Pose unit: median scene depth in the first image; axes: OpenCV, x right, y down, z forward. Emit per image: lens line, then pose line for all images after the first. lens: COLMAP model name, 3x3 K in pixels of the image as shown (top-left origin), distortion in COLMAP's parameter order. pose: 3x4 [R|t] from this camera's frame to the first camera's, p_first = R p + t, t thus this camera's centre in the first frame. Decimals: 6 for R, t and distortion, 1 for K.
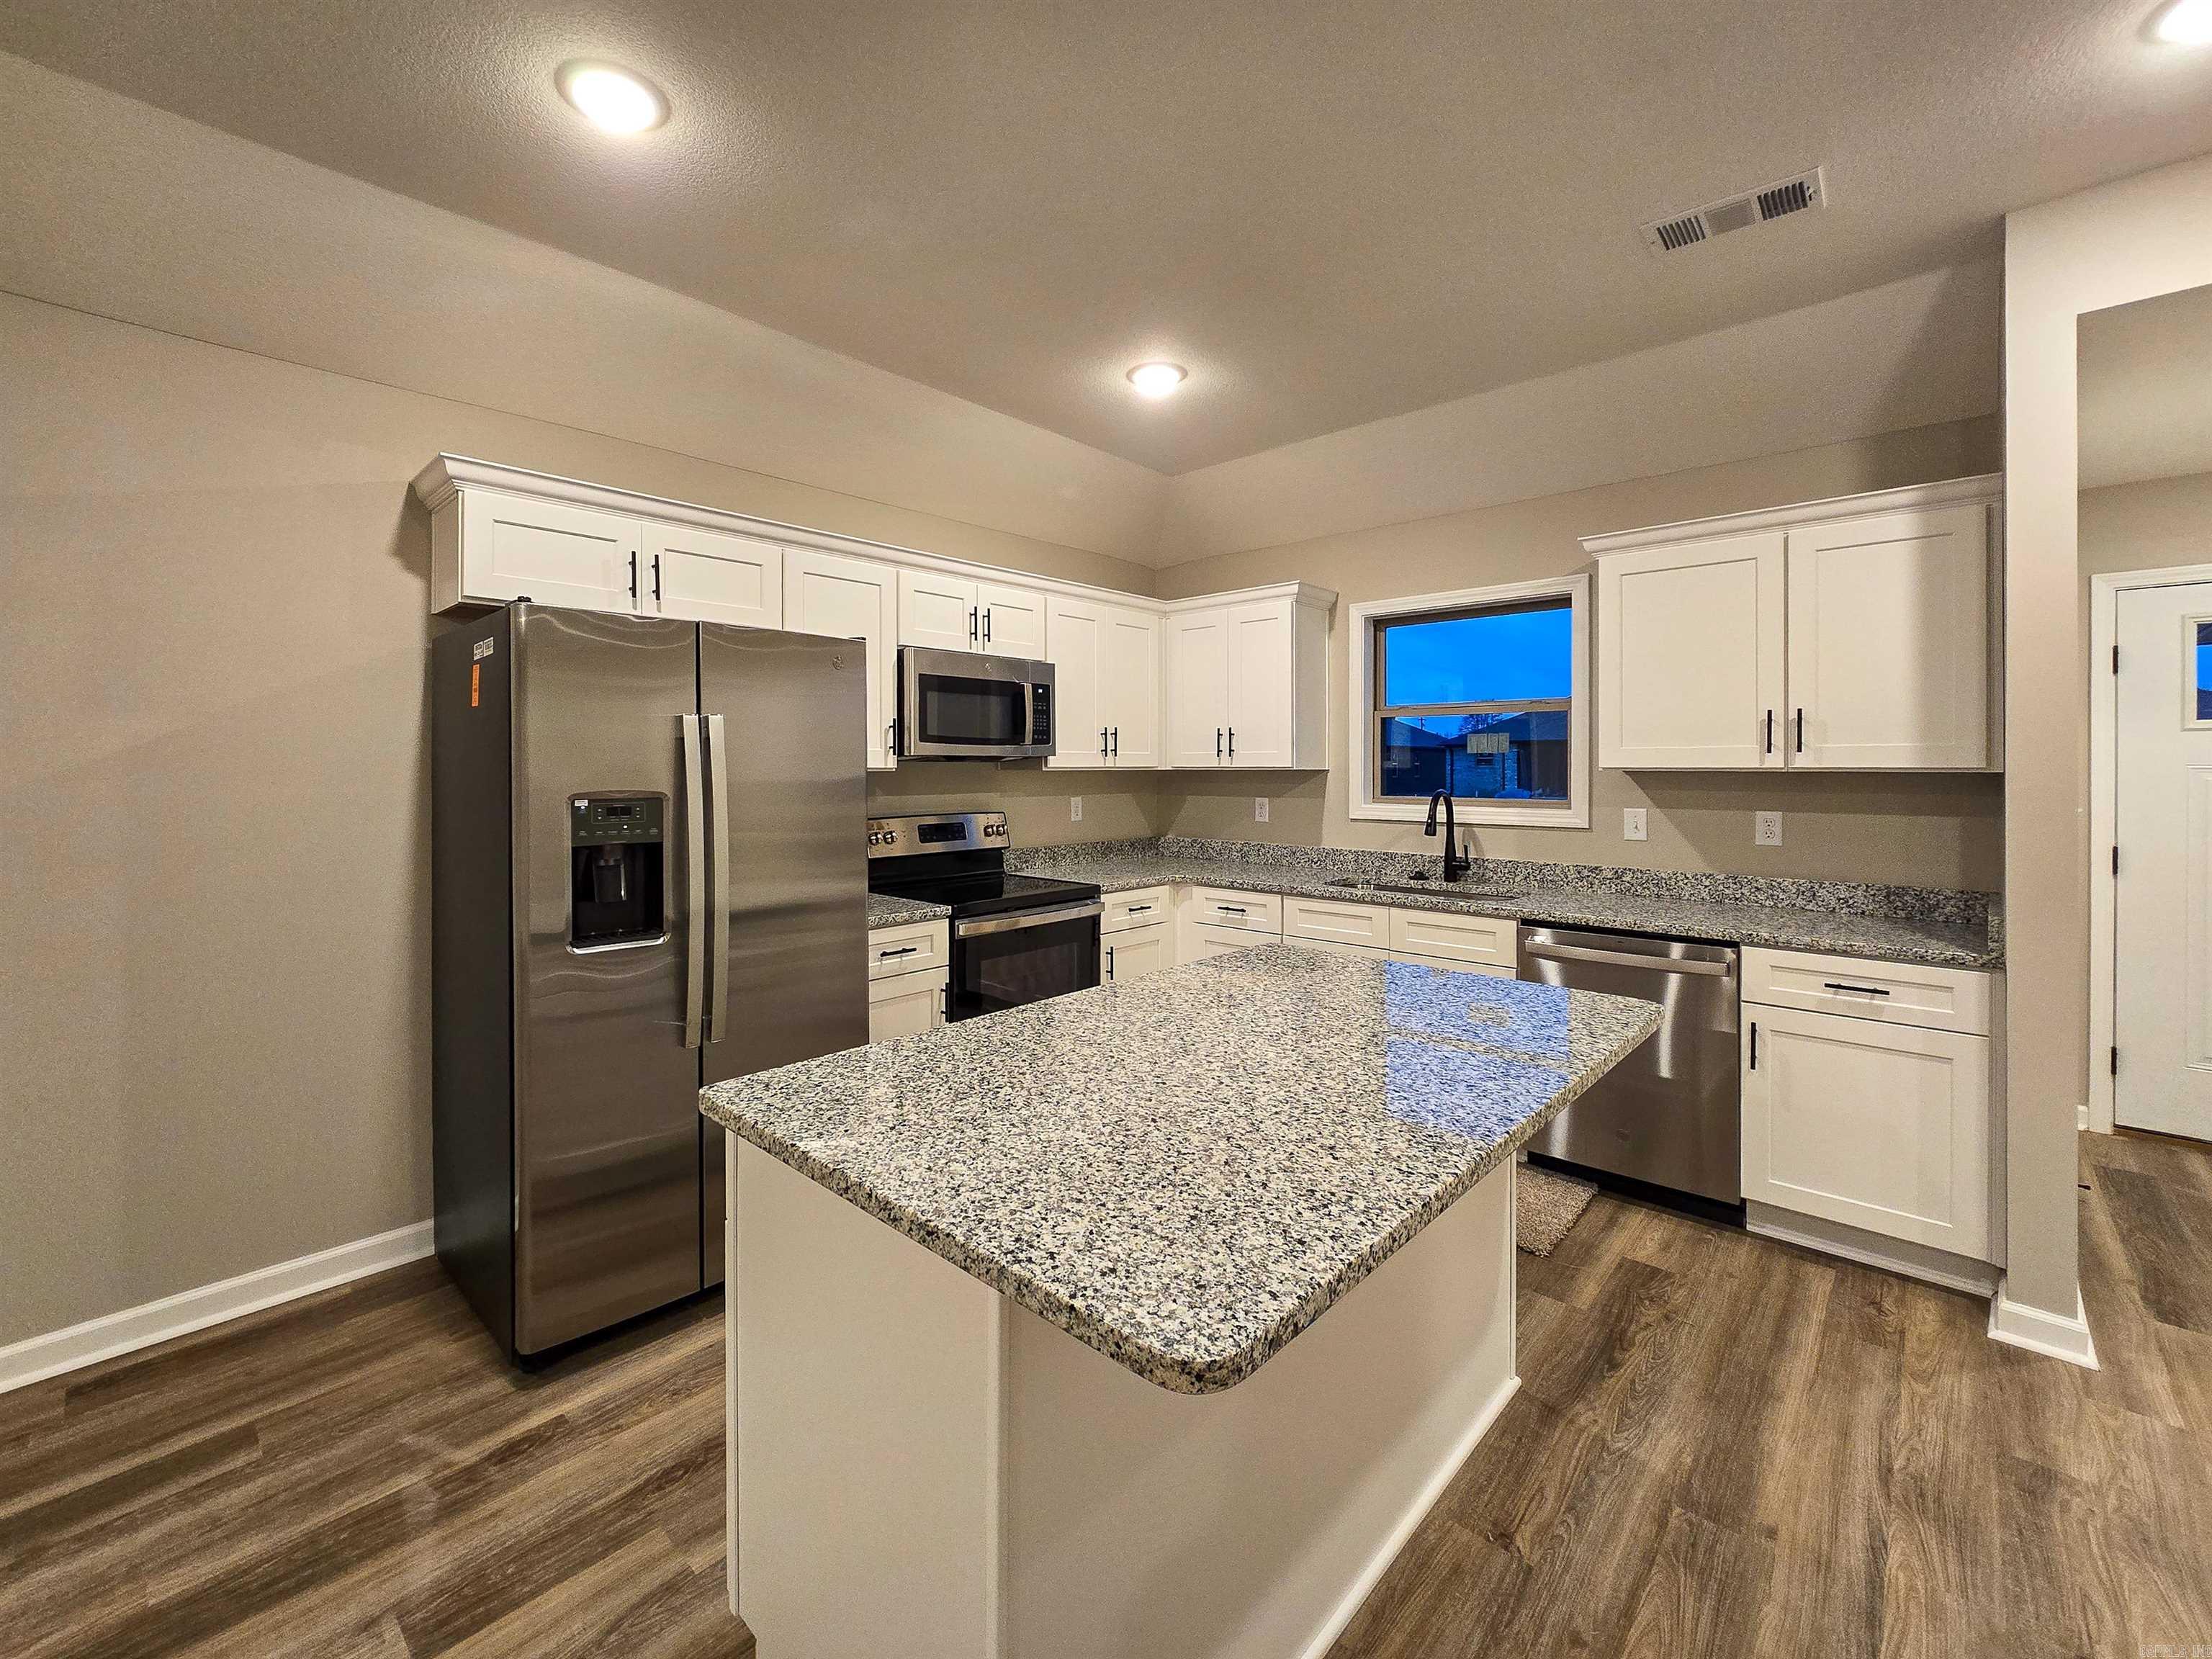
lens RADIAL K [[918.7, 0, 1069.8], [0, 918.7, 775.0], [0, 0, 1]] dist [-0.002585, -0.001639]
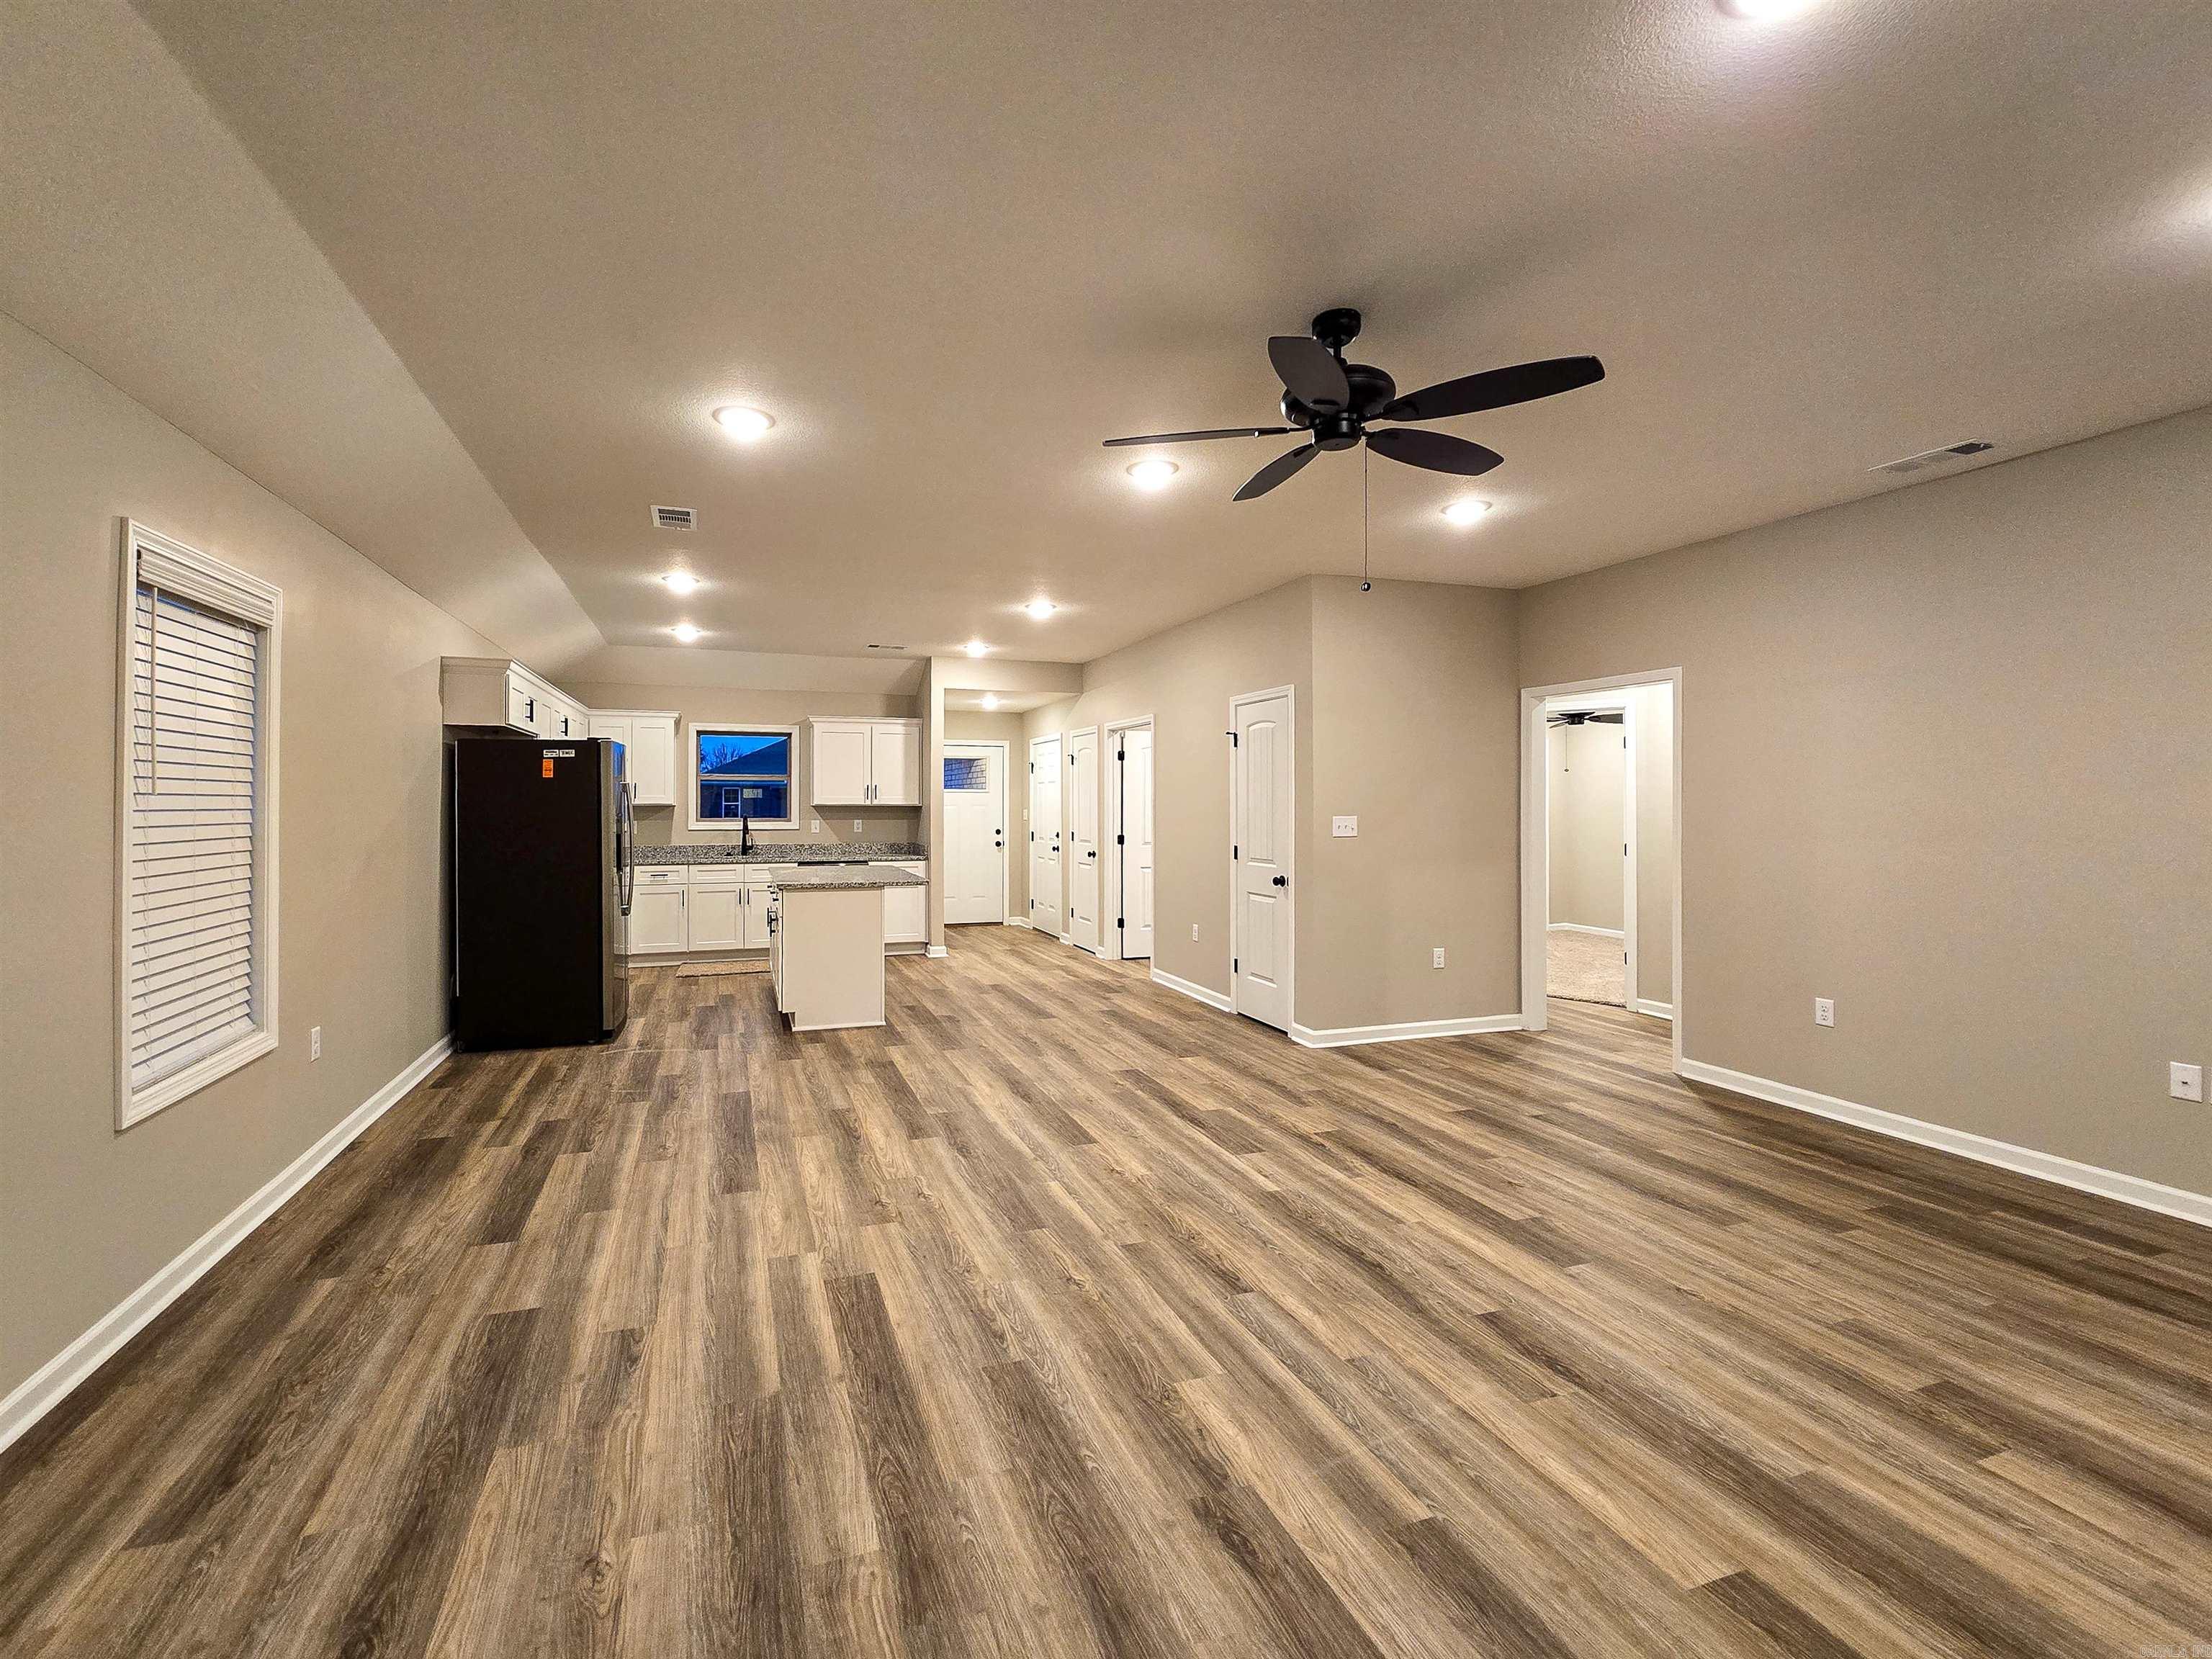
lens RADIAL K [[961.6, 0, 1034.3], [0, 961.6, 785.3], [0, 0, 1]] dist [0.000116, -0.003783]
pose [[0.469390, 0.017505, 0.882817, -1.370380], [0.006467, 0.999709, -0.023261, 0.004612], [-0.882967, 0.016627, 0.469140, -0.751428]]
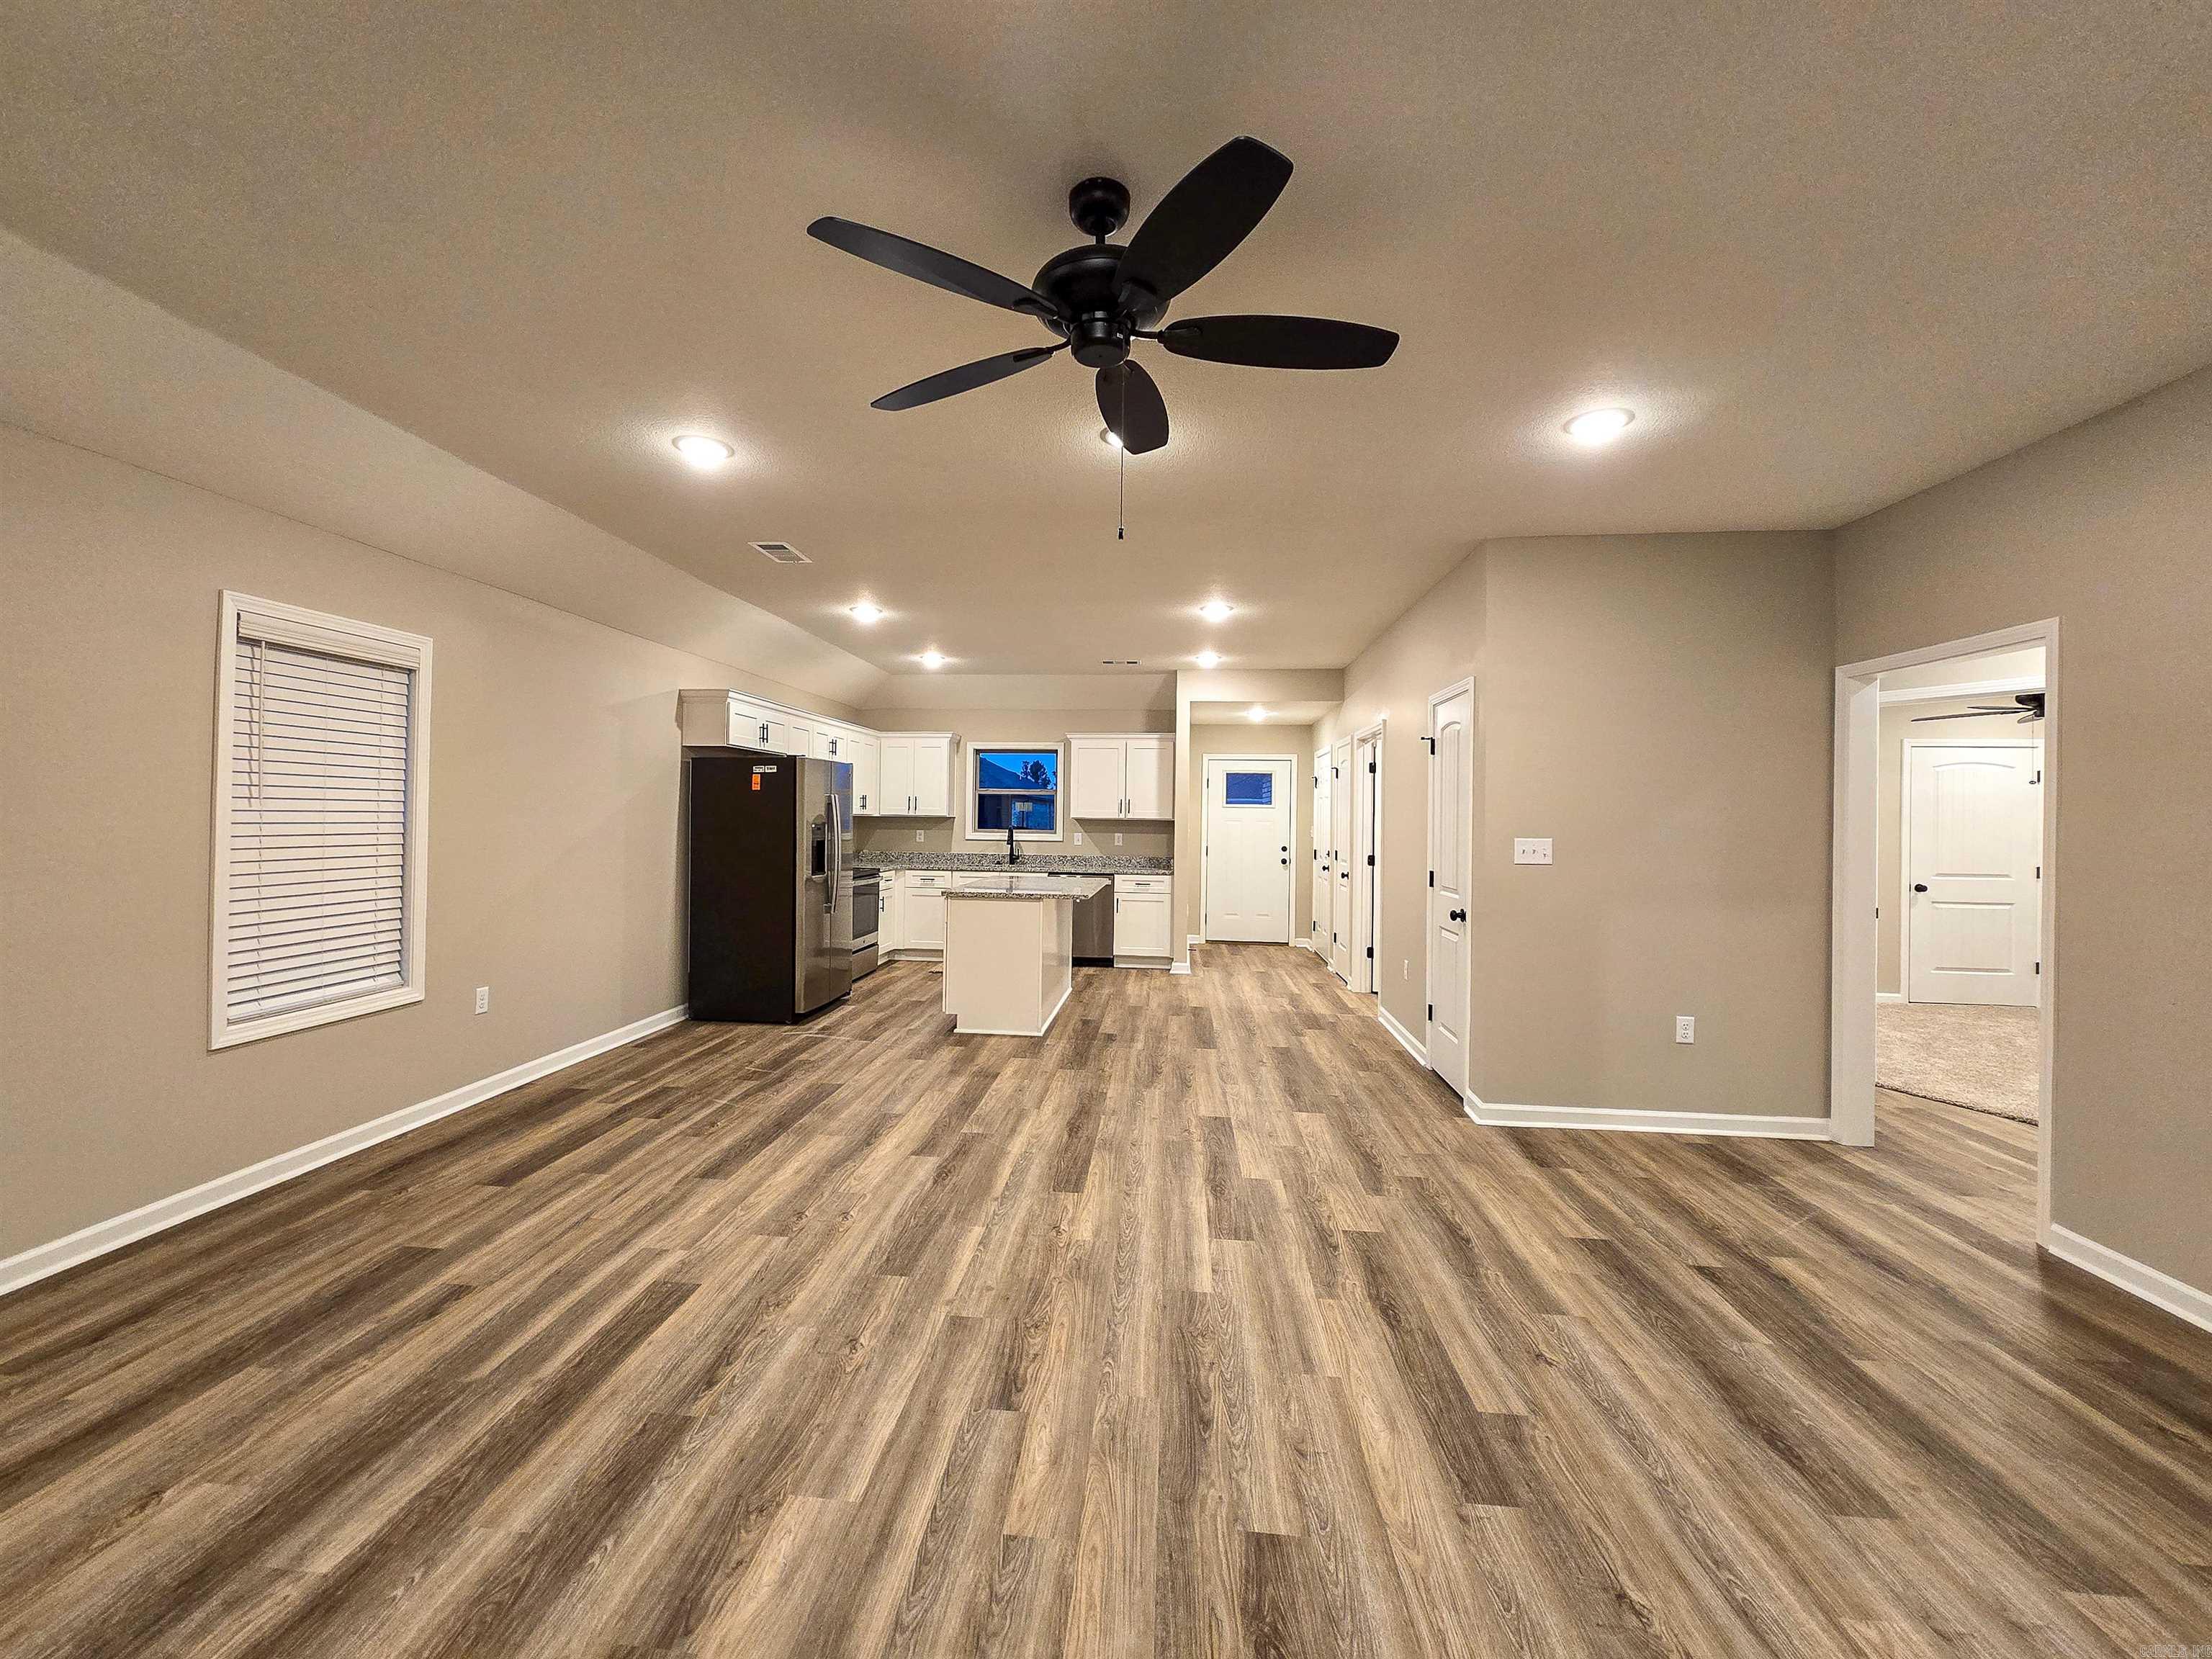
lens RADIAL K [[918.7, 0, 1068.1], [0, 918.7, 801.1], [0, 0, 1]] dist [-0.002585, -0.001639]
pose [[0.792431, 0.022583, 0.609544, -0.966806], [-0.009364, 0.999647, -0.024863, 0.009501], [-0.609890, 0.013995, 0.792362, -1.026700]]
